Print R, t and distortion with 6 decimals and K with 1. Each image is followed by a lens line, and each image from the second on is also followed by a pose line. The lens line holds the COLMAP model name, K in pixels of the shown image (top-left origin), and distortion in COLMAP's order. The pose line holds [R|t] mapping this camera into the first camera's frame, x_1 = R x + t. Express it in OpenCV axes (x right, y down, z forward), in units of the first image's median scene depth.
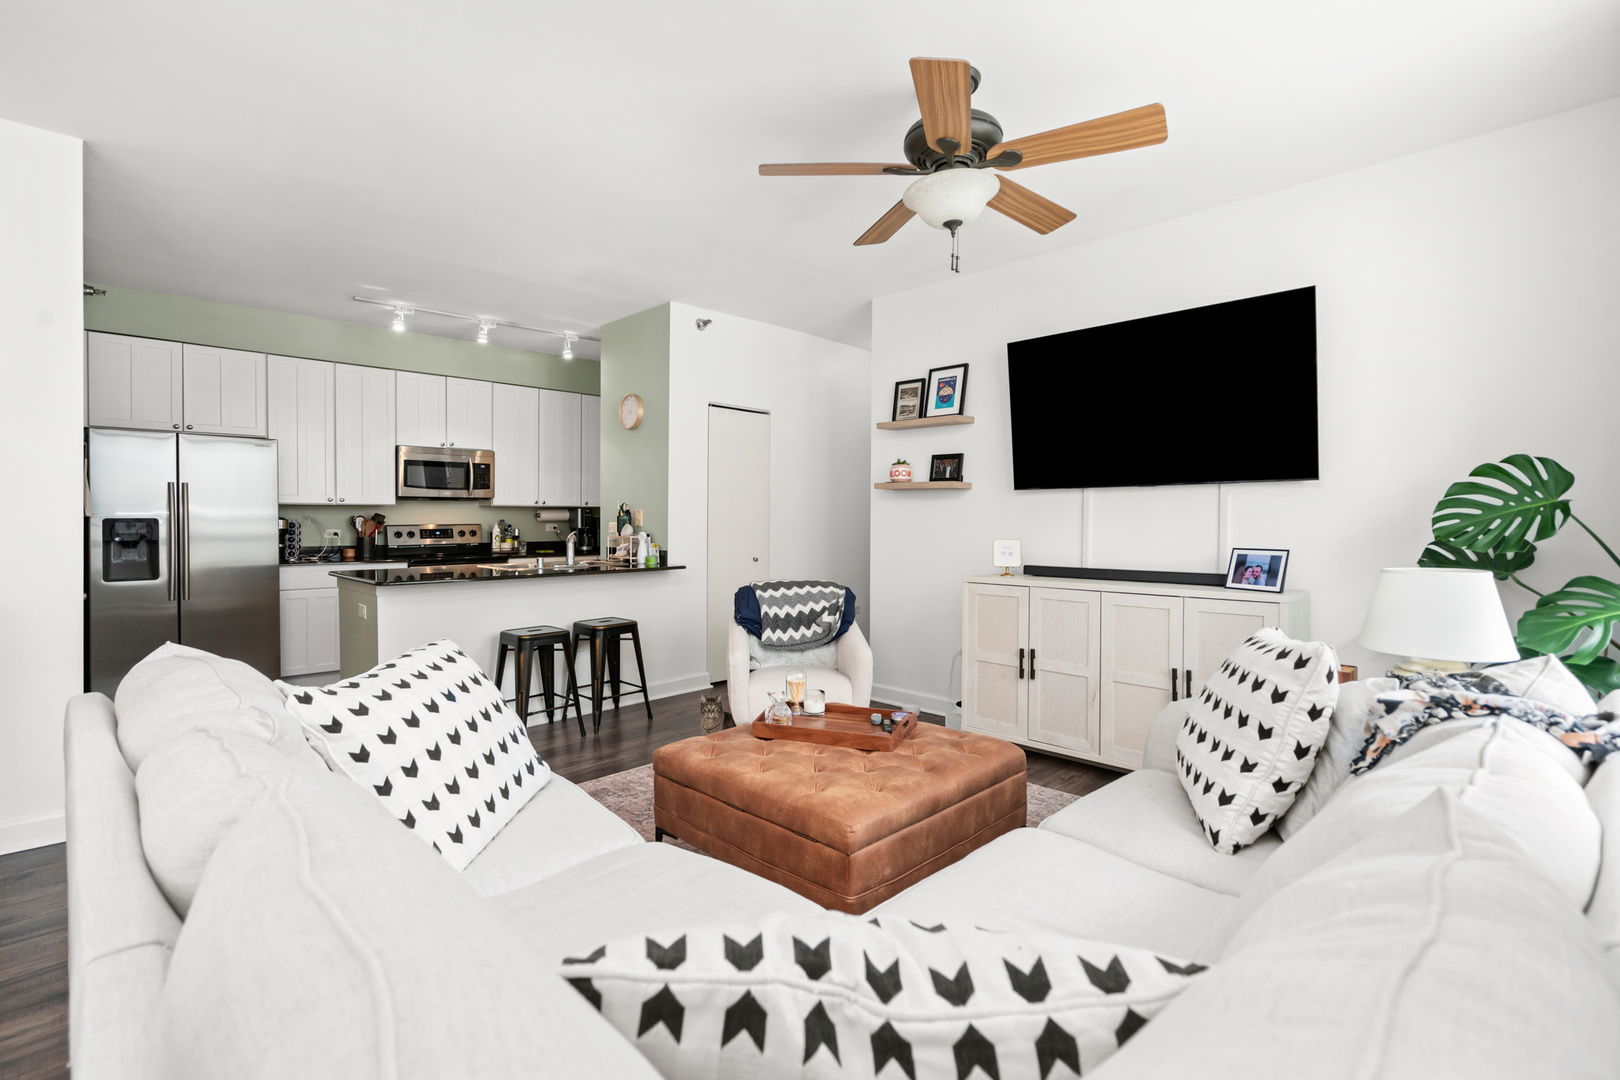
lens RADIAL K [[732.9, 0, 810.0], [0, 732.9, 540.0], [0, 0, 1]] dist [-0.016477, 0.000076]
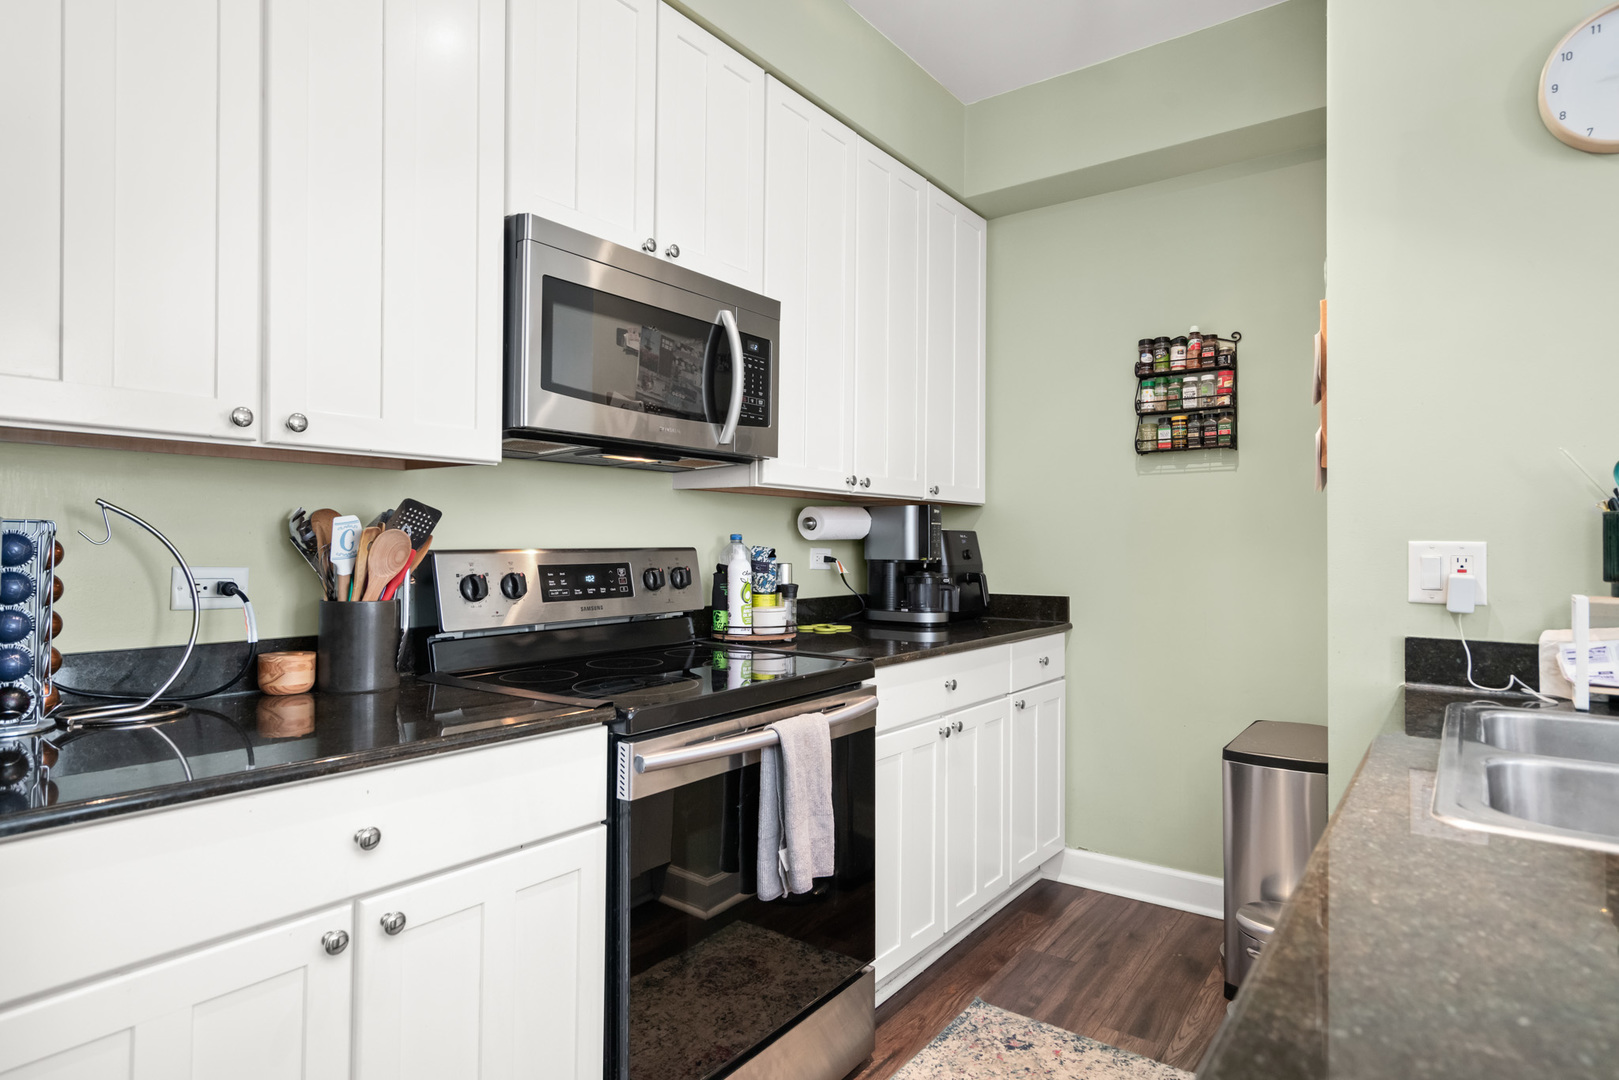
lens RADIAL K [[911.6, 0, 809.5], [0, 911.6, 540.0], [0, 0, 1]] dist [-0.002029, -0.000352]
pose [[0.987931, 0.004666, 0.154827, -0.498846], [0.000955, 0.999344, -0.036209, -0.012147], [-0.154895, 0.035920, 0.987278, 0.671258]]
